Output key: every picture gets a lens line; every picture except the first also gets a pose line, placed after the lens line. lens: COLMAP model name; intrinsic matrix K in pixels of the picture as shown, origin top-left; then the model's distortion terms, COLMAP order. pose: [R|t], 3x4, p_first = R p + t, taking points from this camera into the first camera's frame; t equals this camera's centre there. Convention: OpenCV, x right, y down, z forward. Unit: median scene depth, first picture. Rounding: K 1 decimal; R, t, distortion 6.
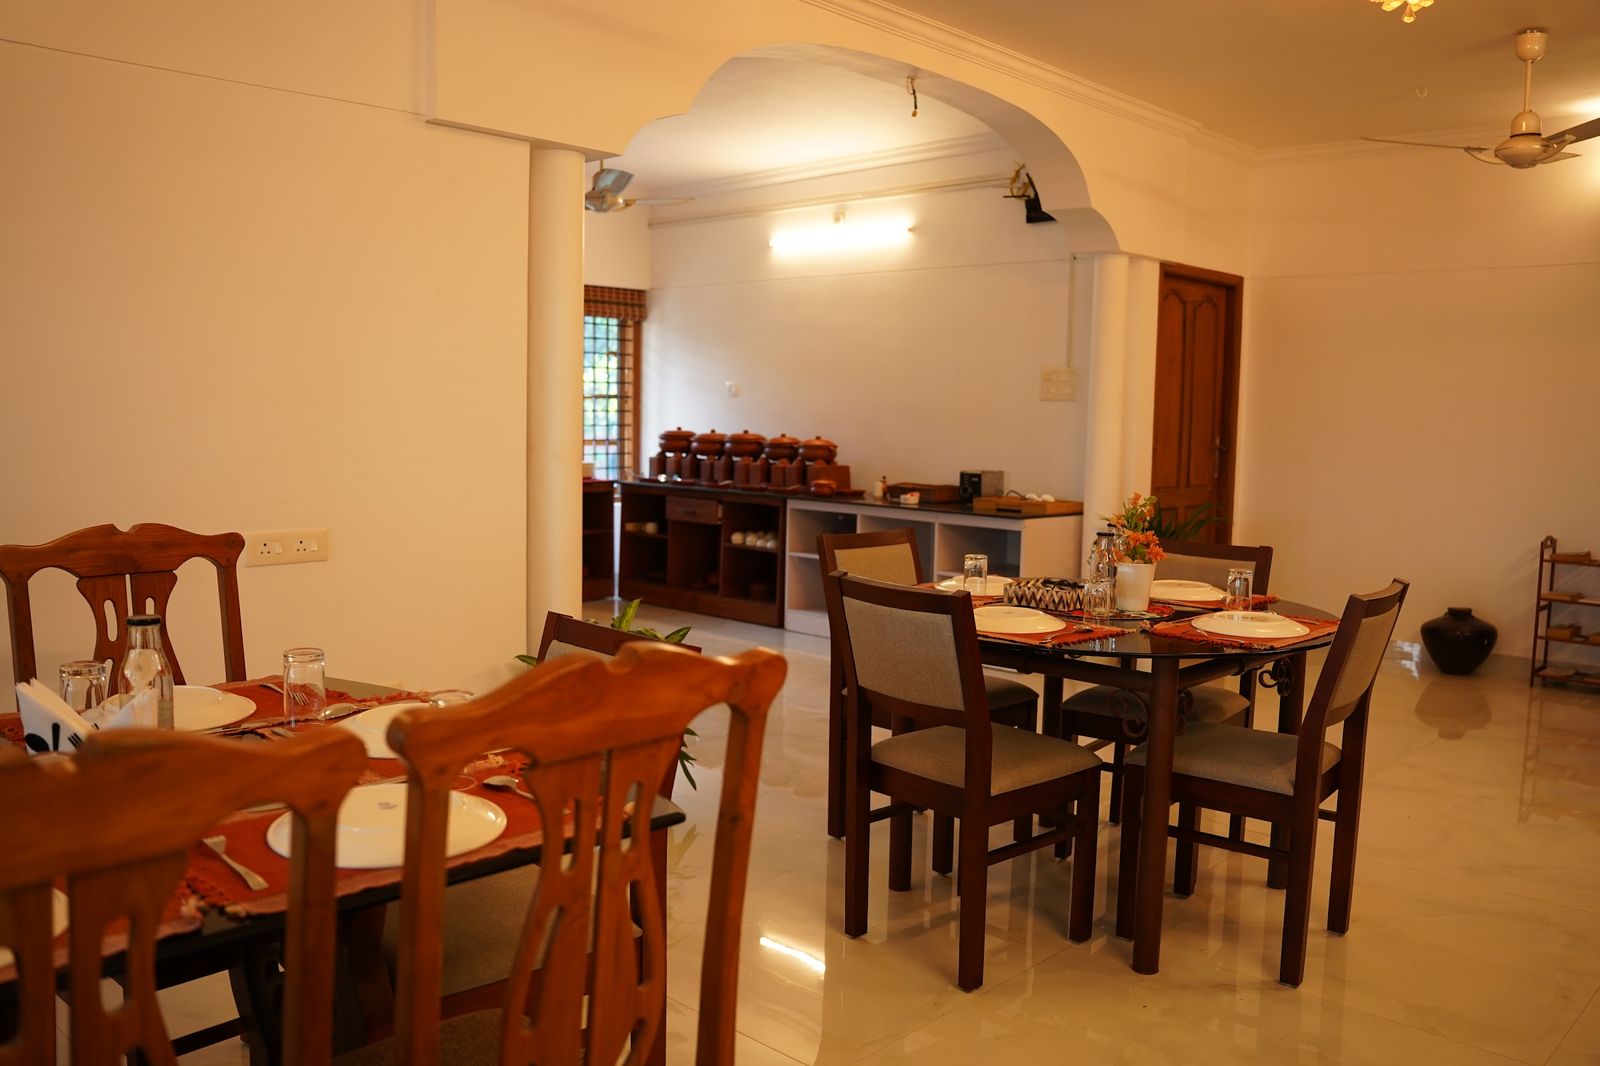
lens RADIAL K [[1318.2, 0, 800.1], [0, 1318.2, 532.0], [0, 0, 1]] dist [-0.101683, -0.019463]
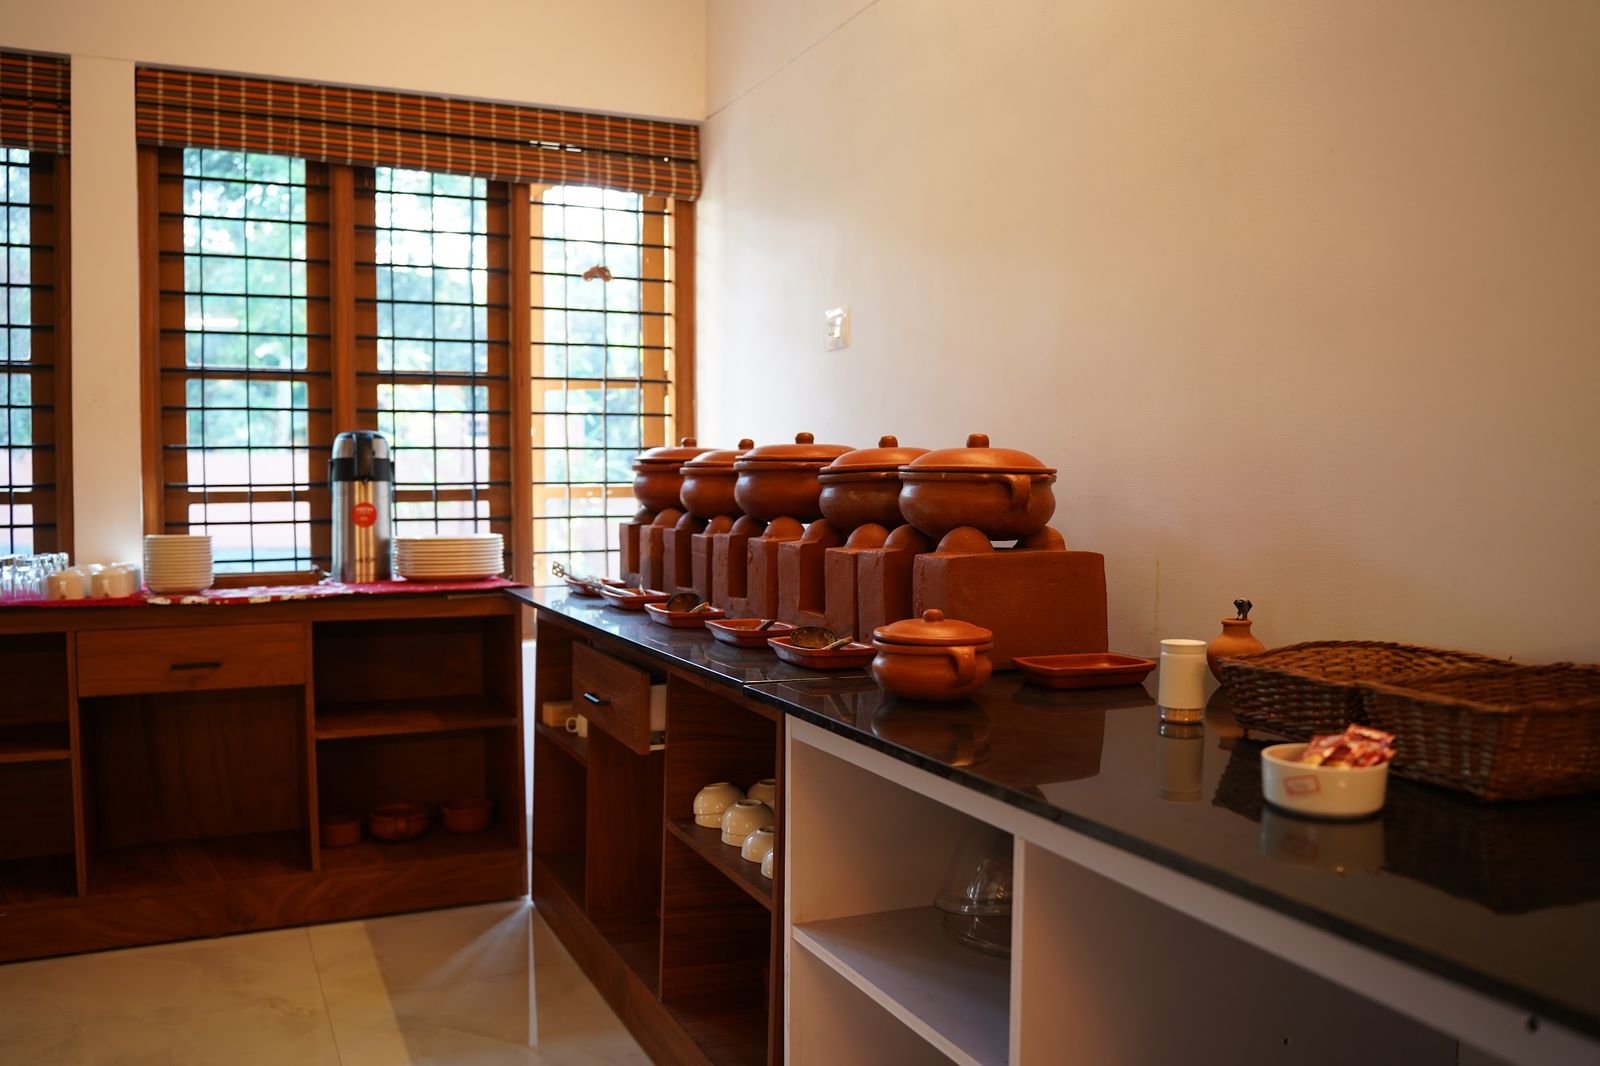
lens RADIAL K [[1318.2, 0, 799.5], [0, 1318.2, 536.2], [0, 0, 1]] dist [-0.101683, -0.019463]
pose [[0.931140, 0.002698, -0.364651, 0.072123], [-0.023799, 0.998290, -0.053384, -0.038539], [0.363884, 0.058386, 0.929613, 0.742920]]
